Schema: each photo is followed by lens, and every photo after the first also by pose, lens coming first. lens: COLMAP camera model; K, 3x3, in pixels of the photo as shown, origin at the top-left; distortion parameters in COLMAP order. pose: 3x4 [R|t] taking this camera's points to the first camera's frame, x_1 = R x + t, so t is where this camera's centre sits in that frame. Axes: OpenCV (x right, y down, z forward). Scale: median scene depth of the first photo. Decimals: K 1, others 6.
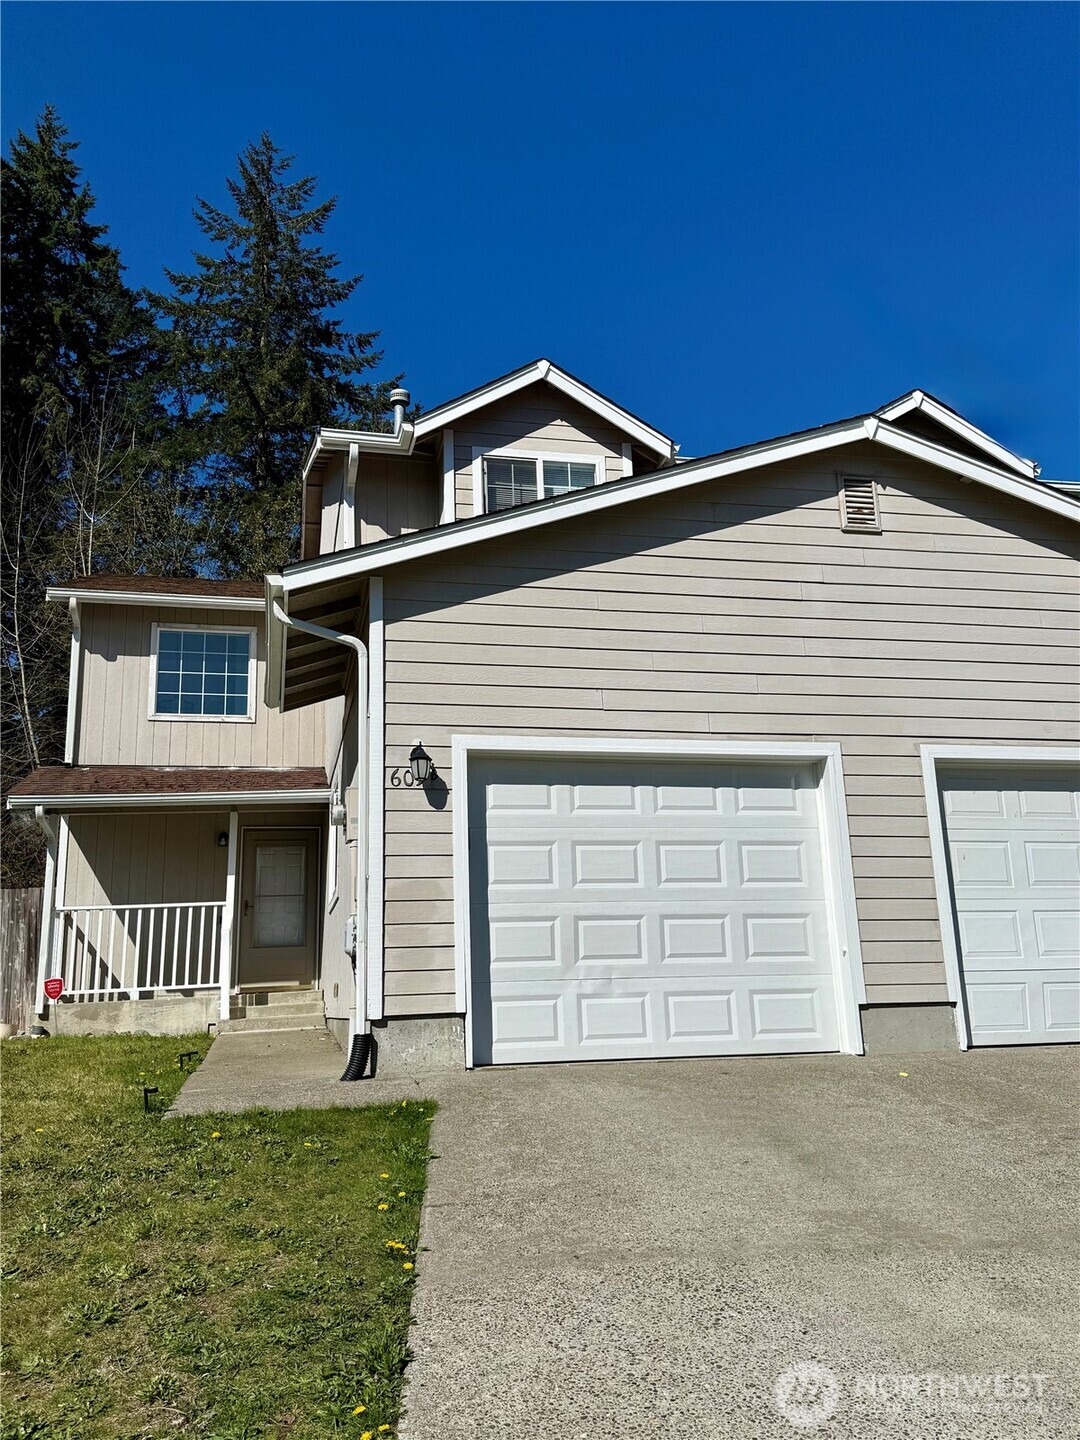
lens RADIAL K [[1147.7, 0, 540.0], [0, 1147.7, 720.0], [0, 0, 1]] dist [0.126548, -0.184583]
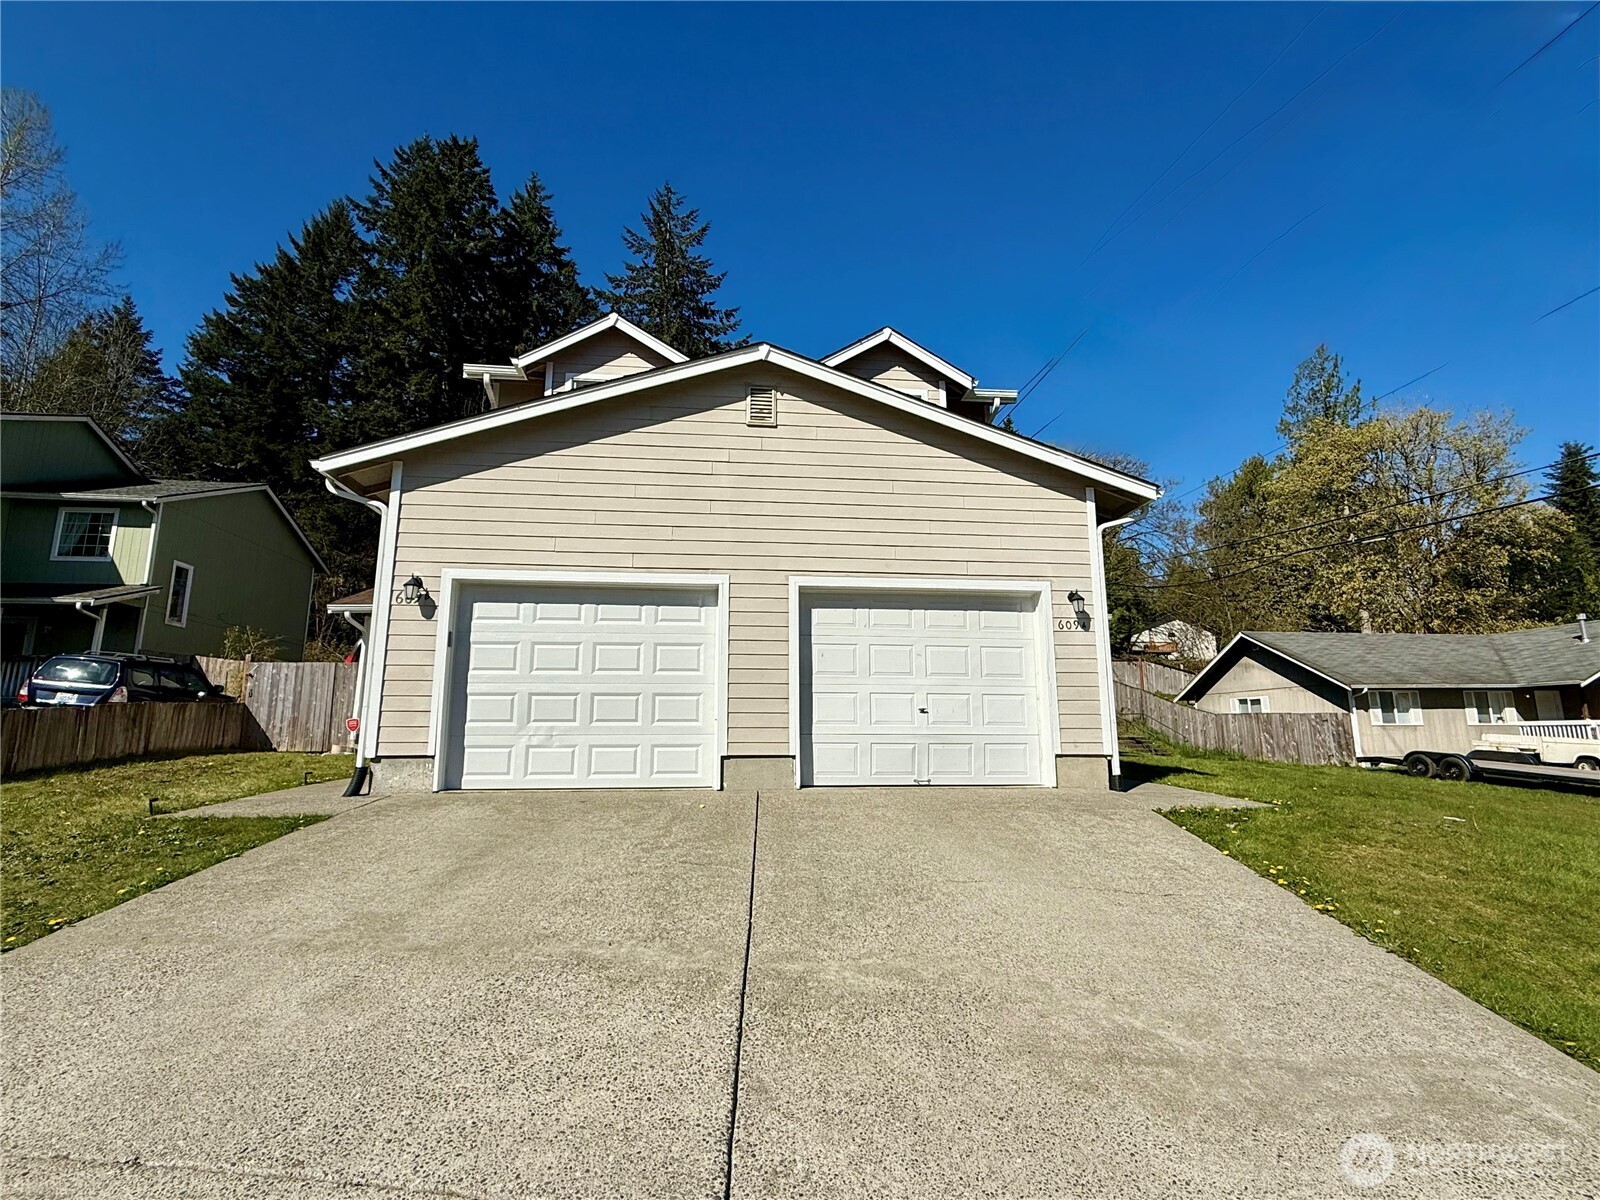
lens RADIAL K [[756.6, 0, 800.0], [0, 756.6, 600.0], [0, 0, 1]] dist [-0.008949, 0.000732]
pose [[0.994745, 0.005871, -0.102212, 0.416965], [-0.001021, 0.998874, 0.047435, 0.006076], [0.102376, -0.047081, 0.993631, 0.078186]]
